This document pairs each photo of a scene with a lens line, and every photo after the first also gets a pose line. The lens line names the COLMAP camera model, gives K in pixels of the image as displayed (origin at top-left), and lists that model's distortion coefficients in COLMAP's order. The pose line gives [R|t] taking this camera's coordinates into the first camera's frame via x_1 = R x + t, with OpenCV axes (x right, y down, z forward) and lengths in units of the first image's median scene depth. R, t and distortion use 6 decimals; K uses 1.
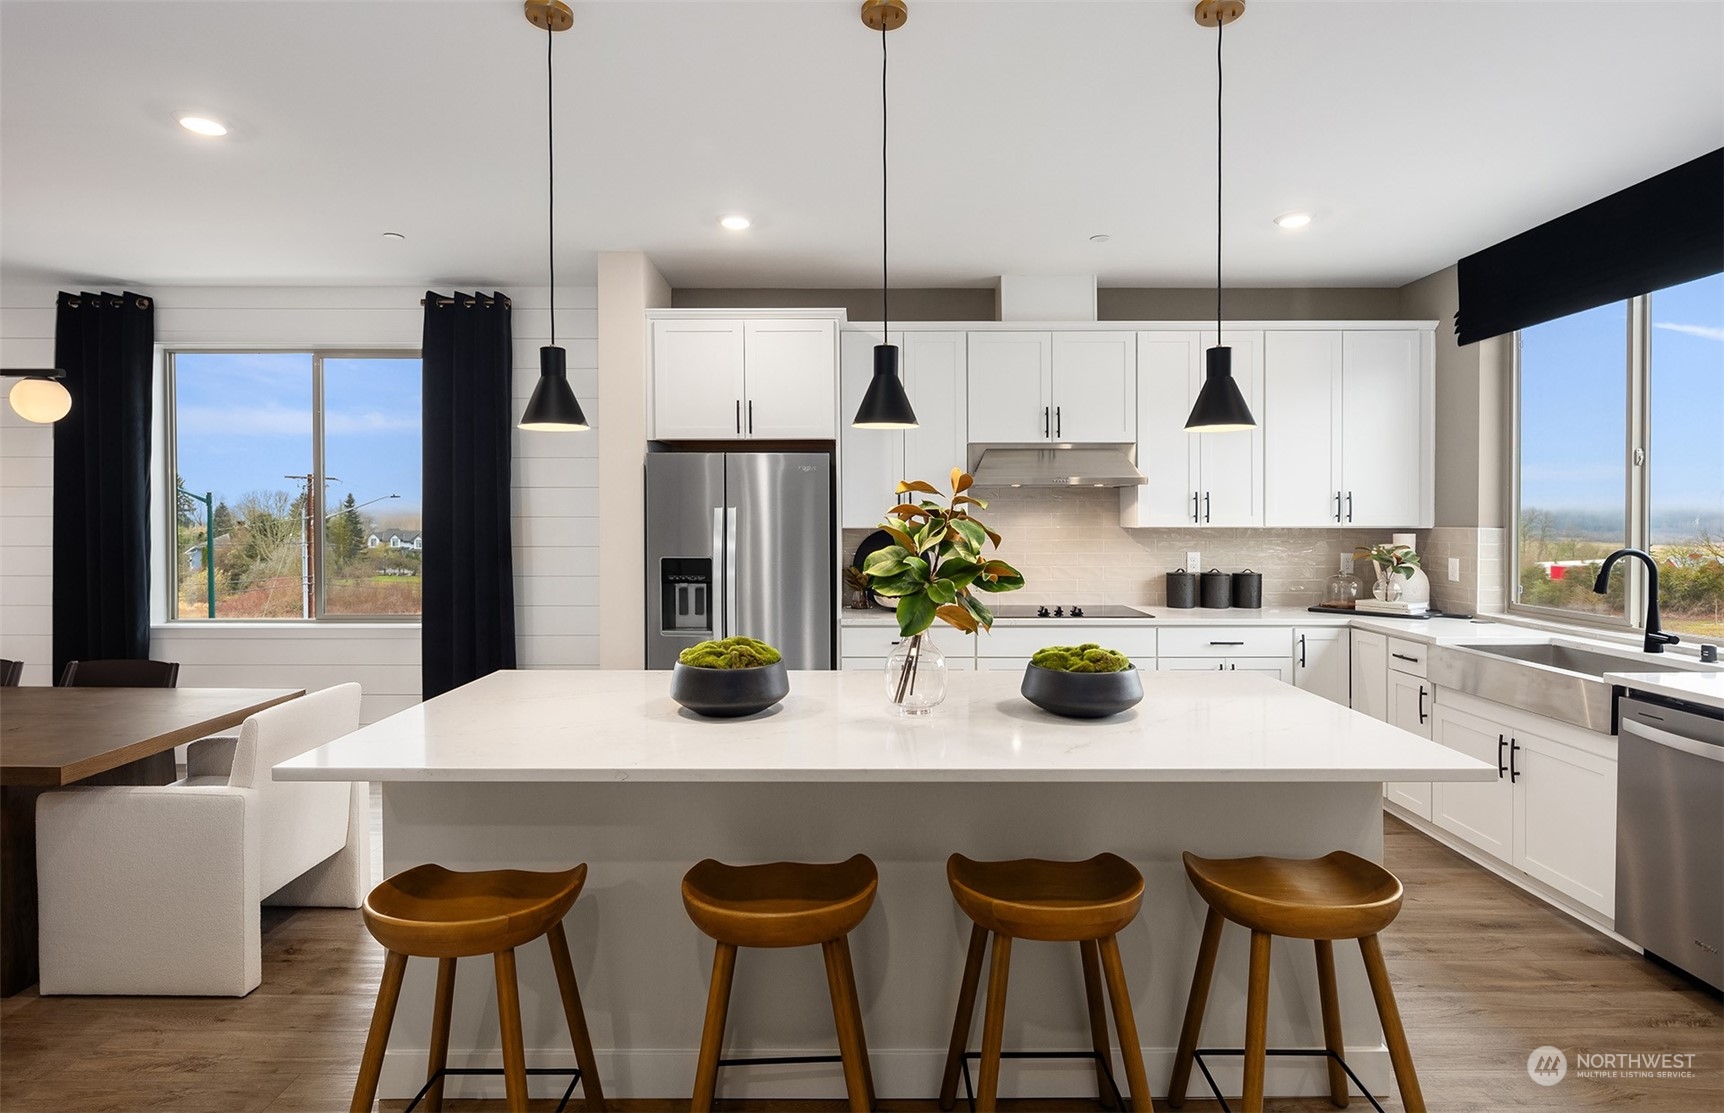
lens RADIAL K [[875.2, 0, 862.2], [0, 875.2, 517.6], [0, 0, 1]] dist [0.005090, 0.000279]
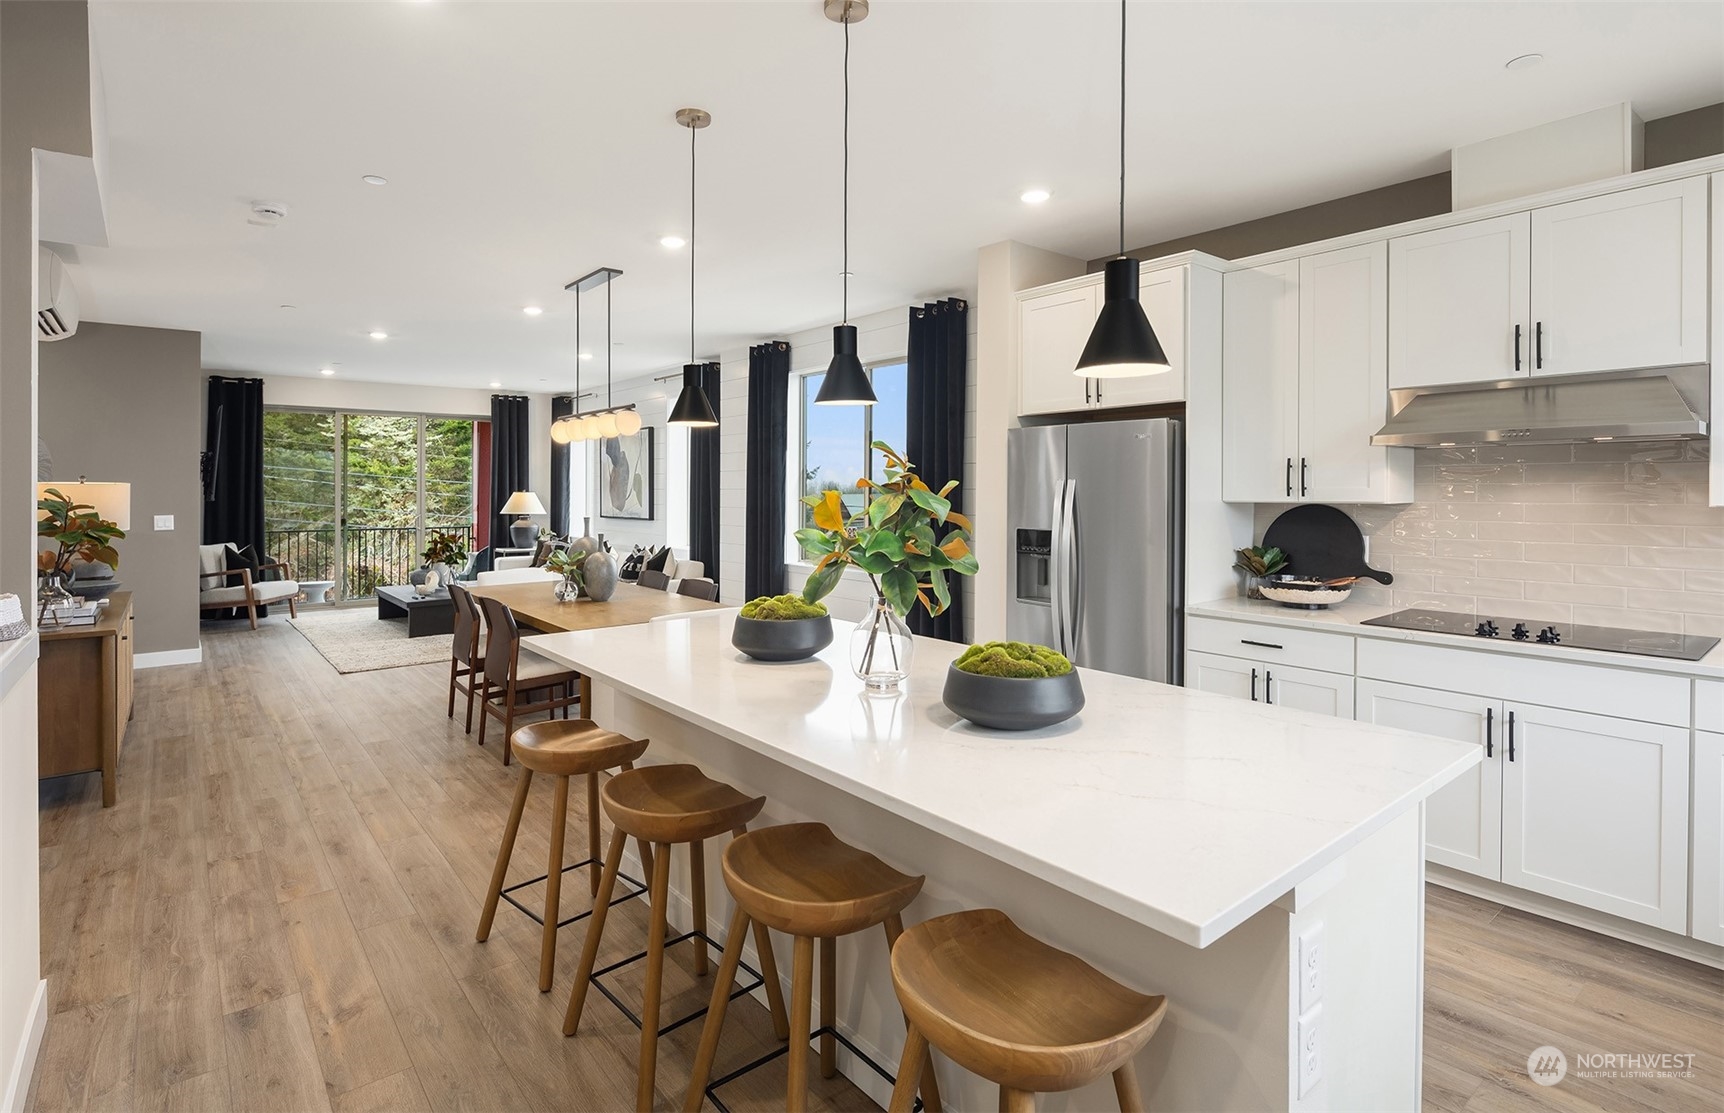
lens RADIAL K [[844.3, 0, 864.0], [0, 844.3, 482.0], [0, 0, 1]] dist [0.001606, -0.000592]
pose [[0.637552, -0.007332, -0.770373, 0.389291], [0.004329, 0.999973, -0.005934, -0.004340], [0.770395, 0.000448, 0.637566, 0.198884]]
